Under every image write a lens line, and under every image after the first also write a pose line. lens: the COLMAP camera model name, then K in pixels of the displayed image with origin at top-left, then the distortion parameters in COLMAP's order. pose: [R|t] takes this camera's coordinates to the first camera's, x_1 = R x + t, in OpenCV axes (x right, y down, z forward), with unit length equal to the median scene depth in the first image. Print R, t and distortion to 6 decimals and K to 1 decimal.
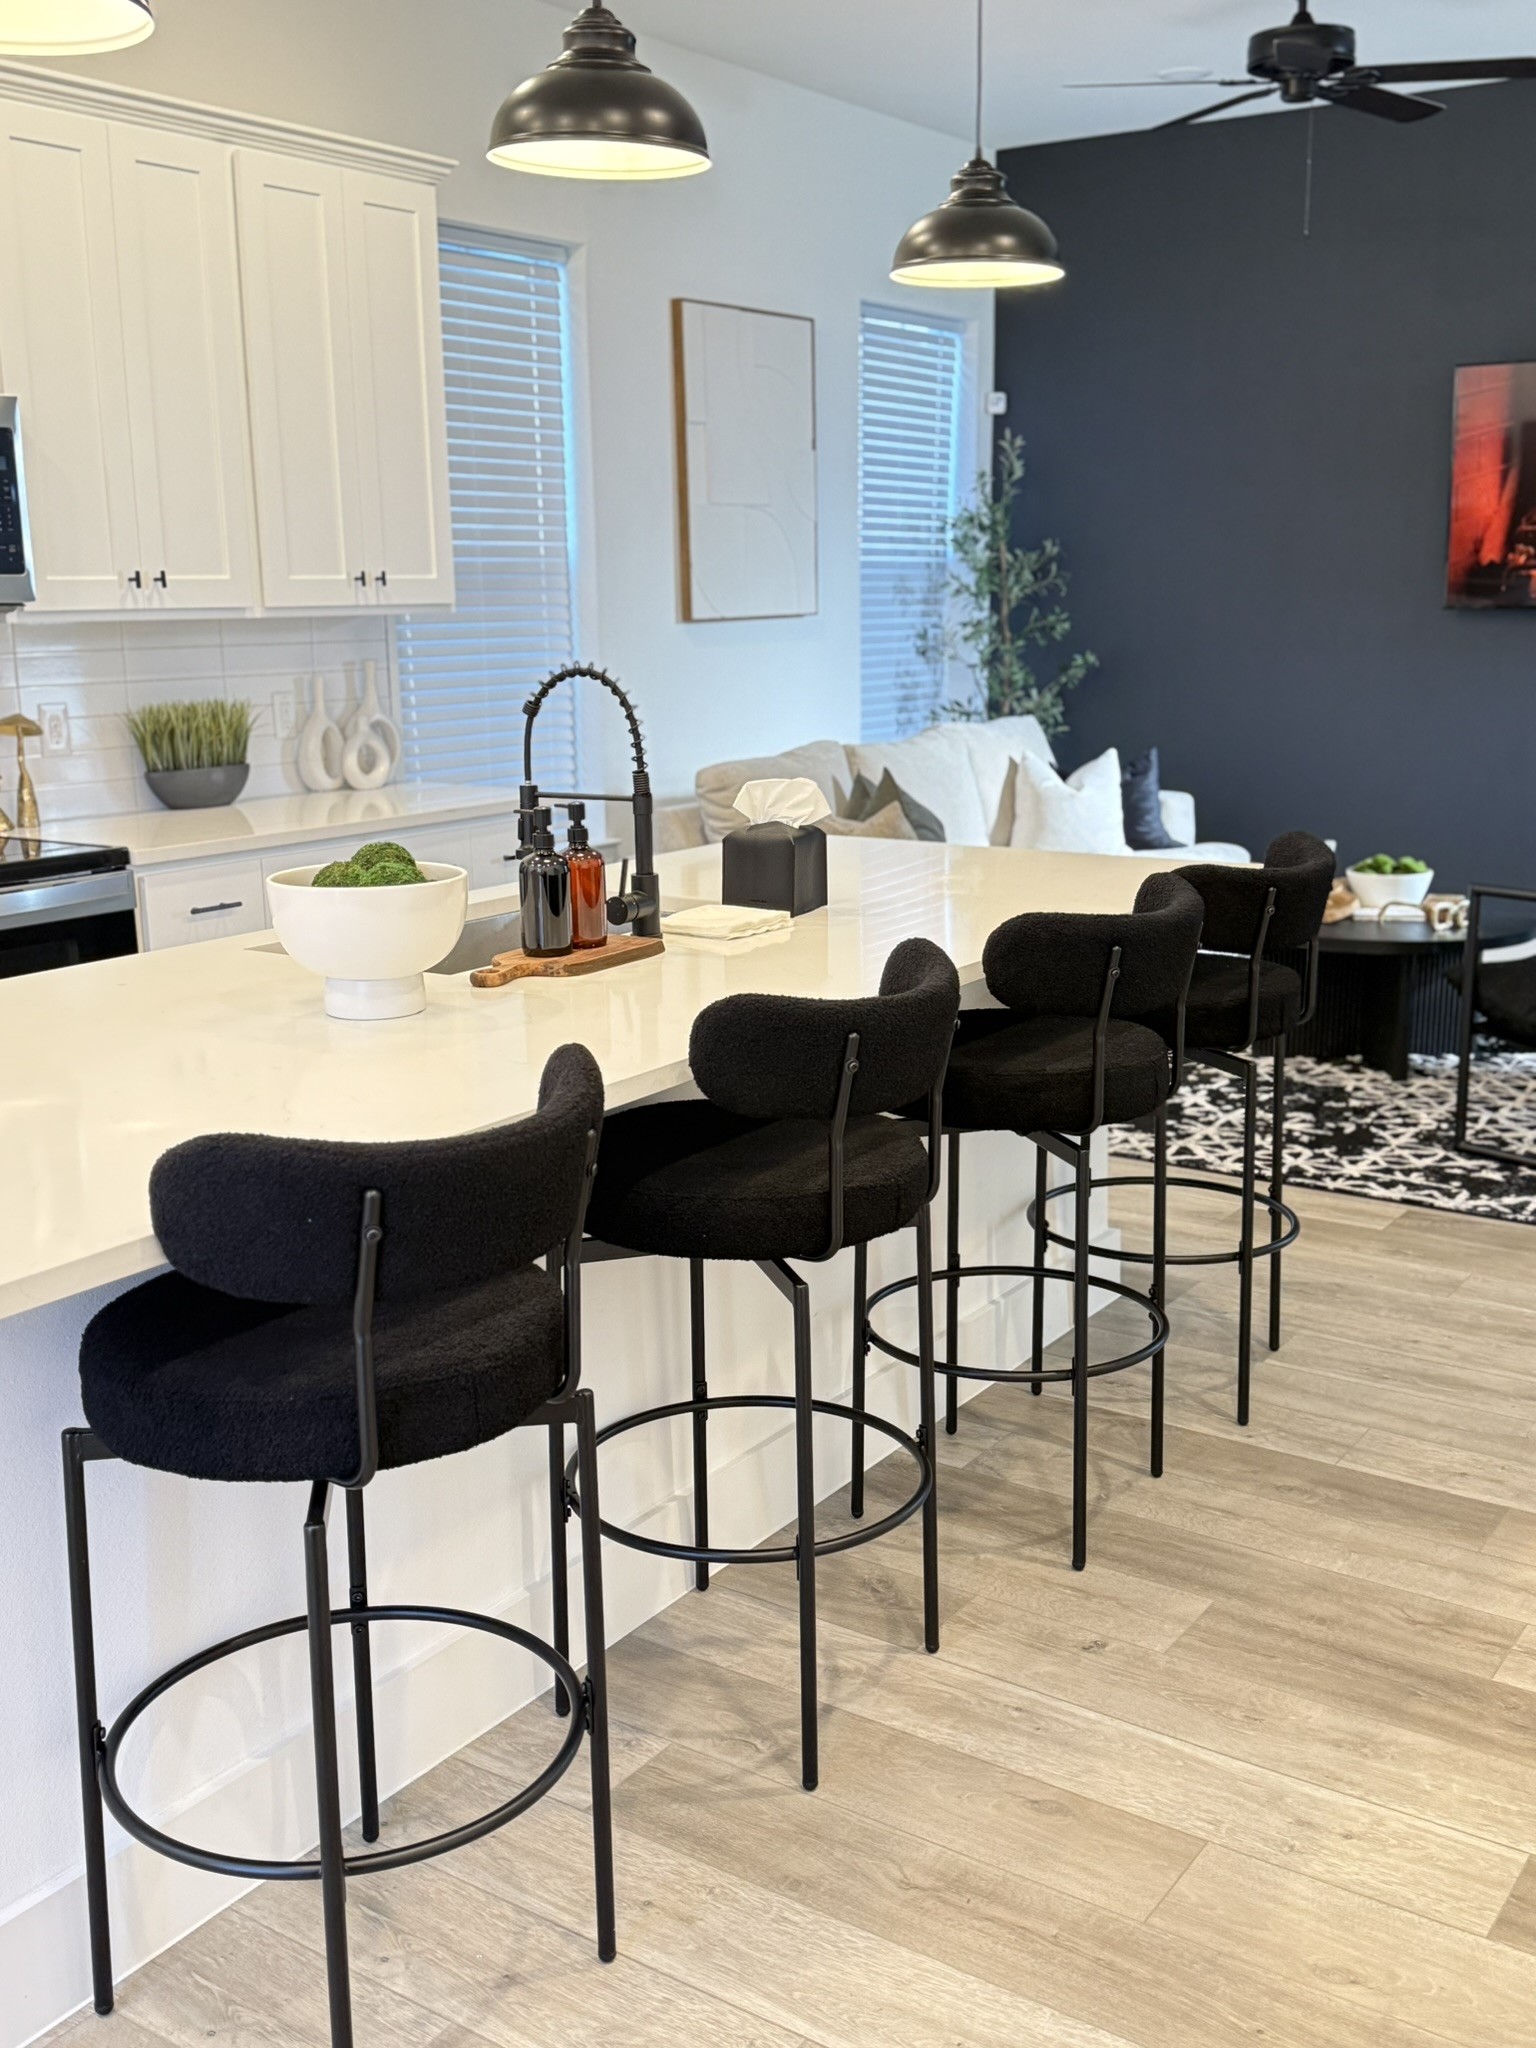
lens RADIAL K [[2032.7, 0, 756.1], [0, 2032.7, 1024.3], [0, 0, 1]] dist [0.210356, -0.498565]
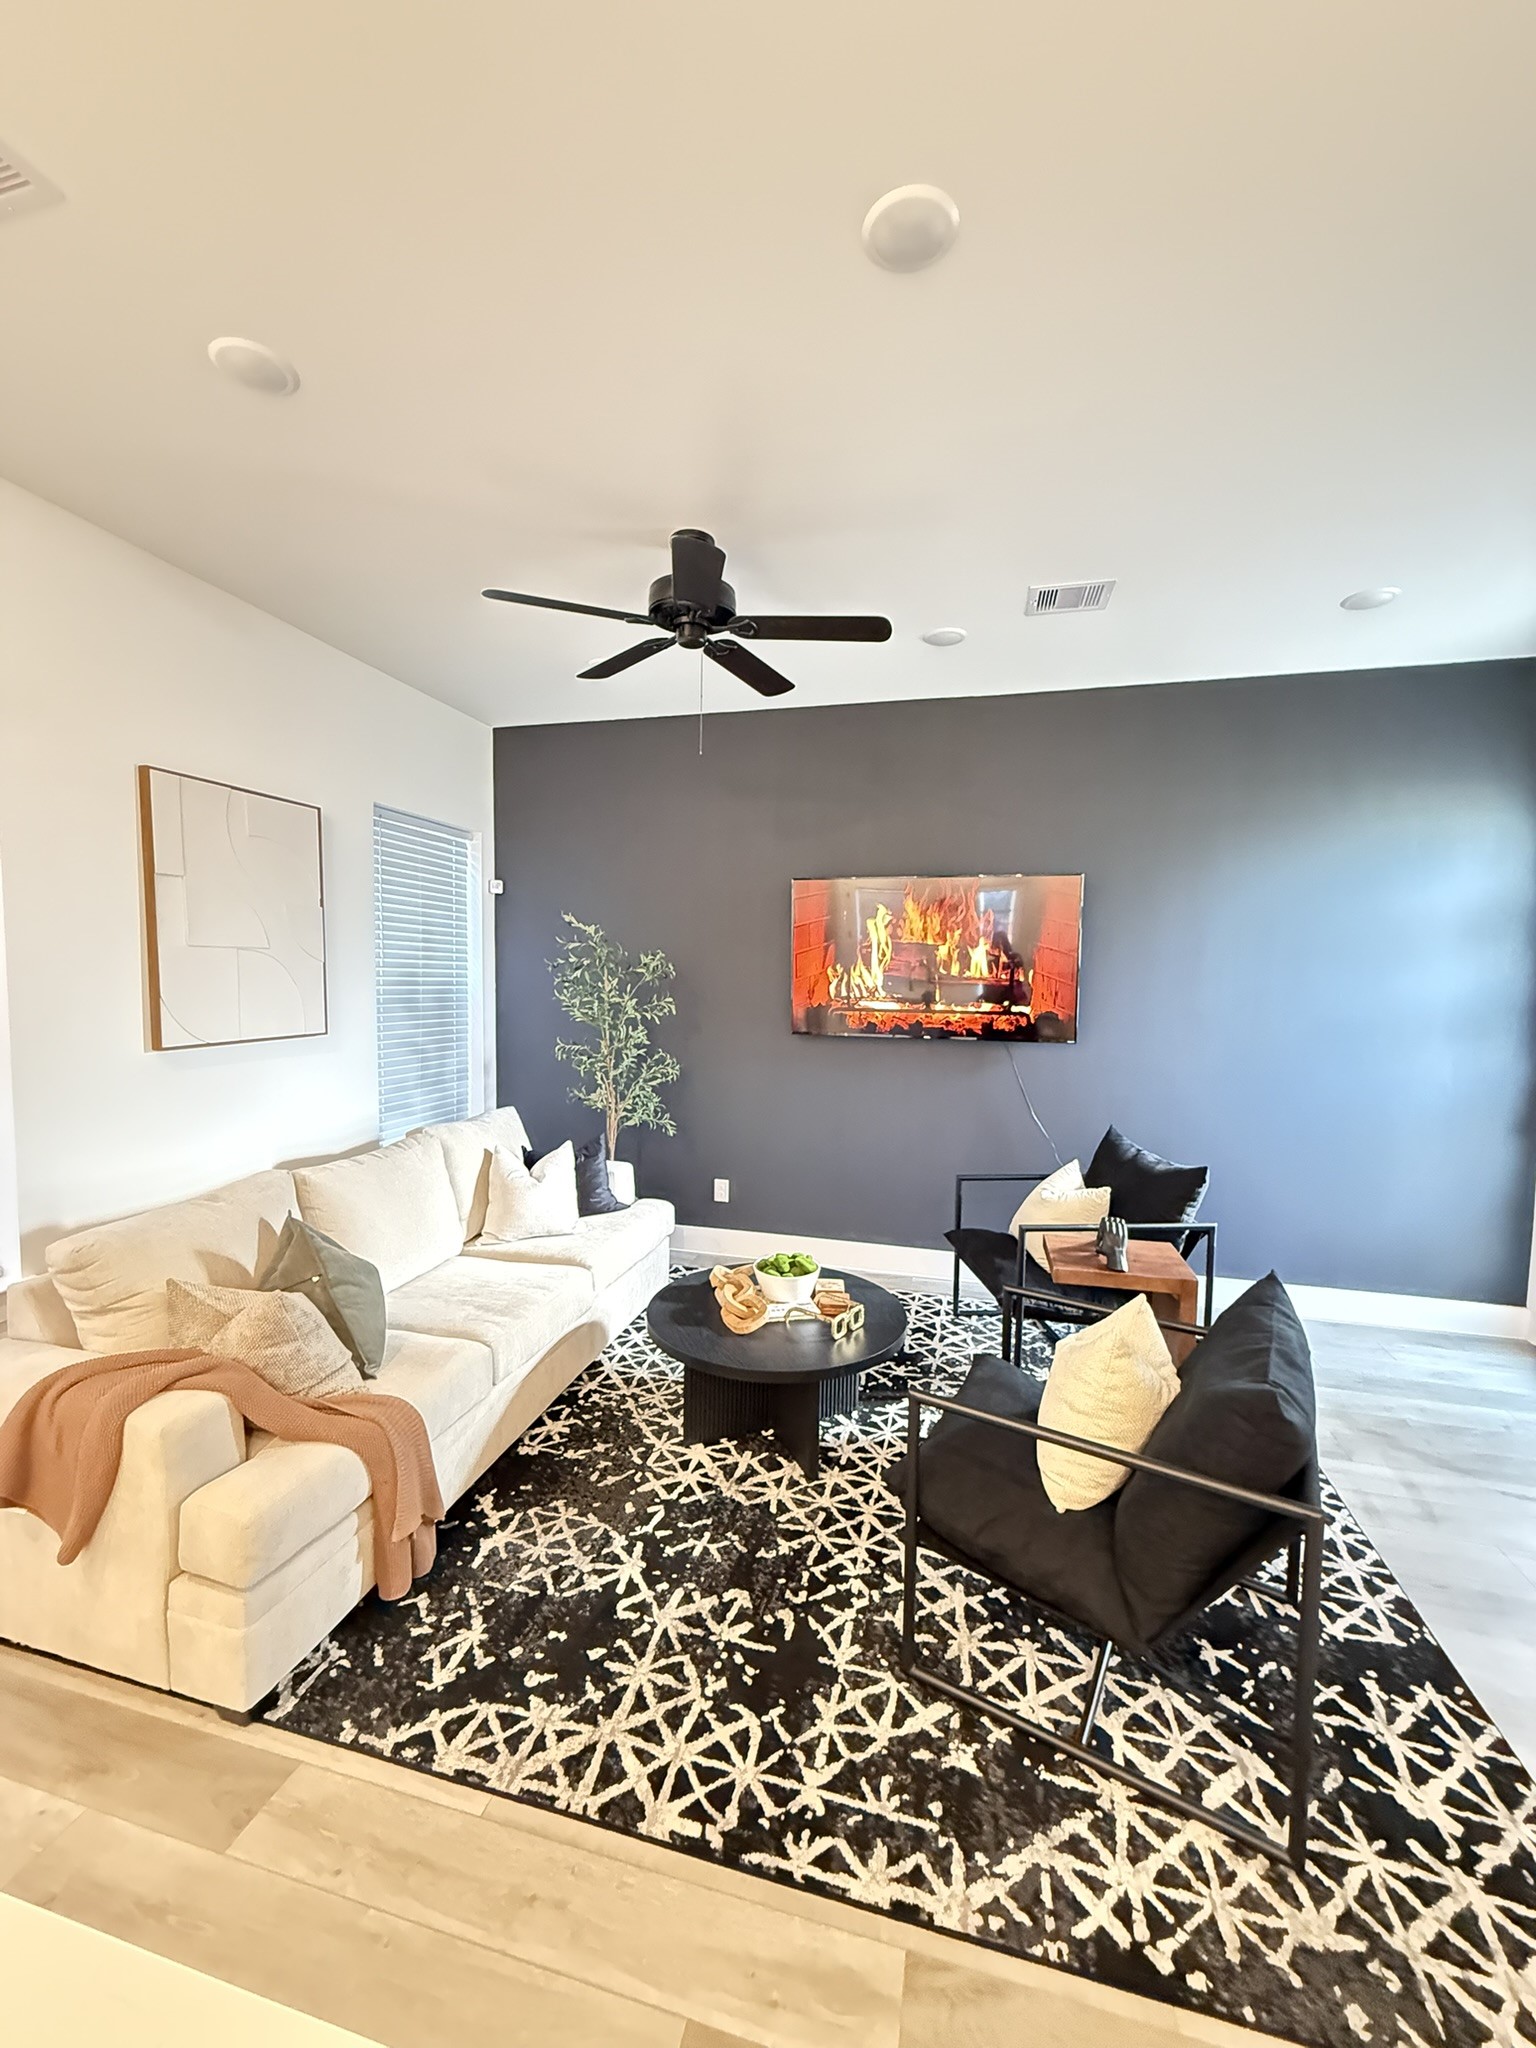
lens RADIAL K [[810.4, 0, 766.2], [0, 810.4, 1025.7], [0, 0, 1]] dist [-0.001087, 0.000146]
pose [[0.938928, 0.002494, 0.344105, 0.172941], [0.048469, 0.989046, -0.139423, -0.194353], [-0.340683, 0.147587, 0.928522, 0.713179]]
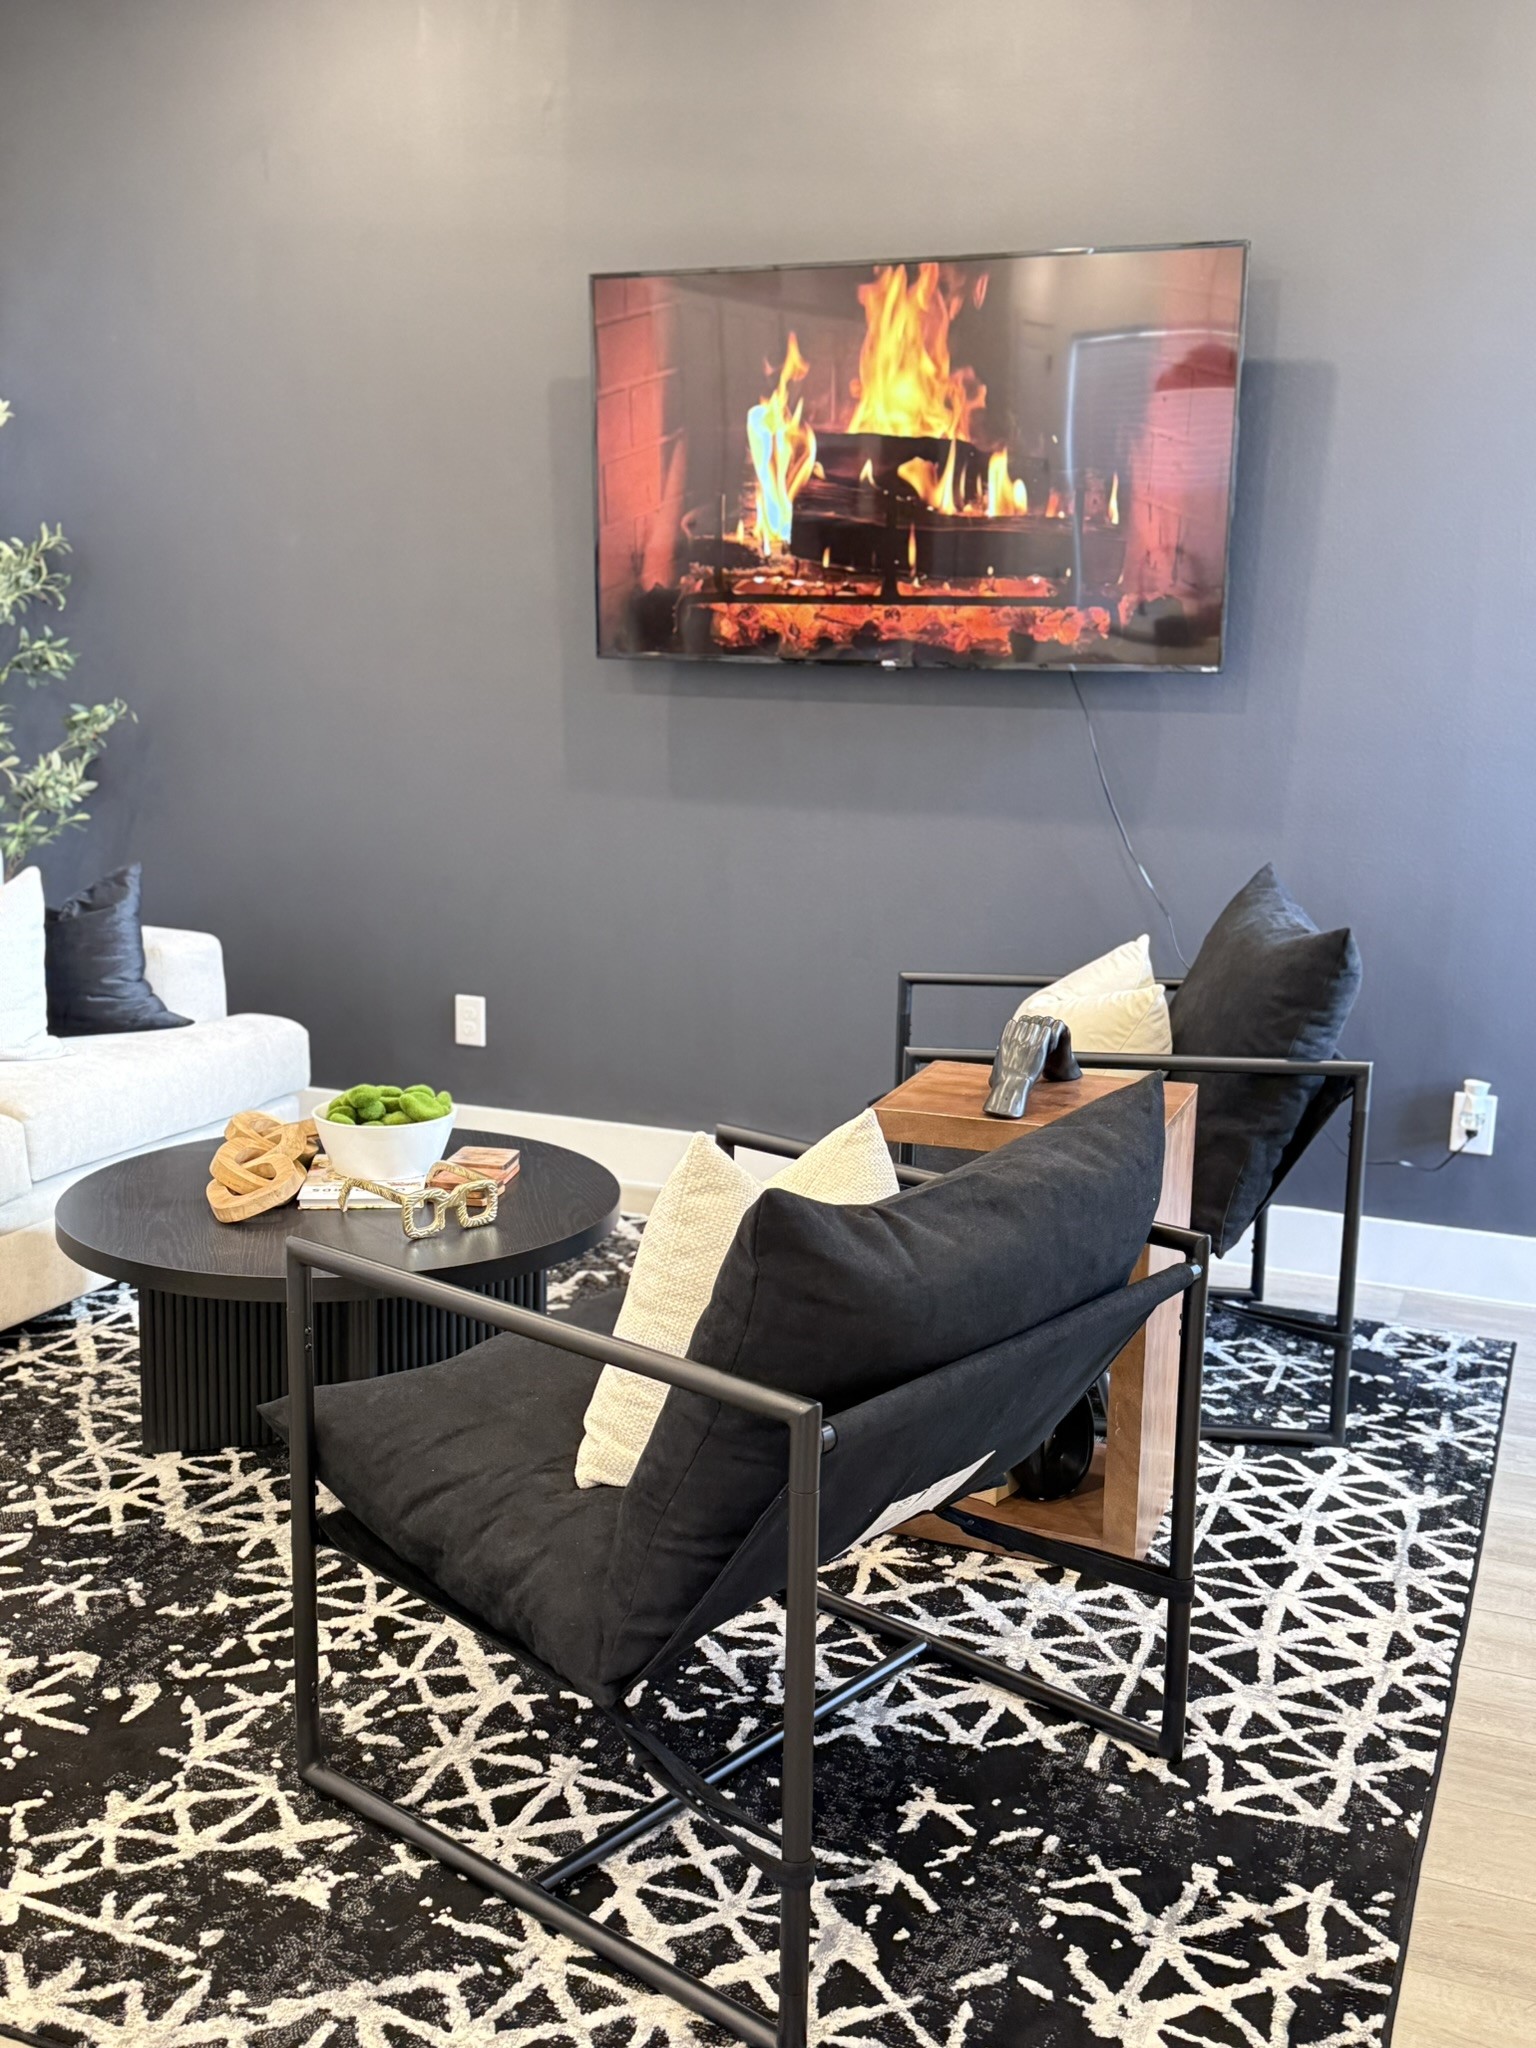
lens RADIAL K [[2034.0, 0, 765.6], [0, 2034.0, 1029.4], [0, 0, 1]] dist [0.200984, -0.479972]
pose [[0.975867, -0.013501, 0.217947, 0.376233], [0.016287, 0.999807, -0.010993, -0.116647], [-0.217756, 0.014277, 0.975899, 0.559126]]
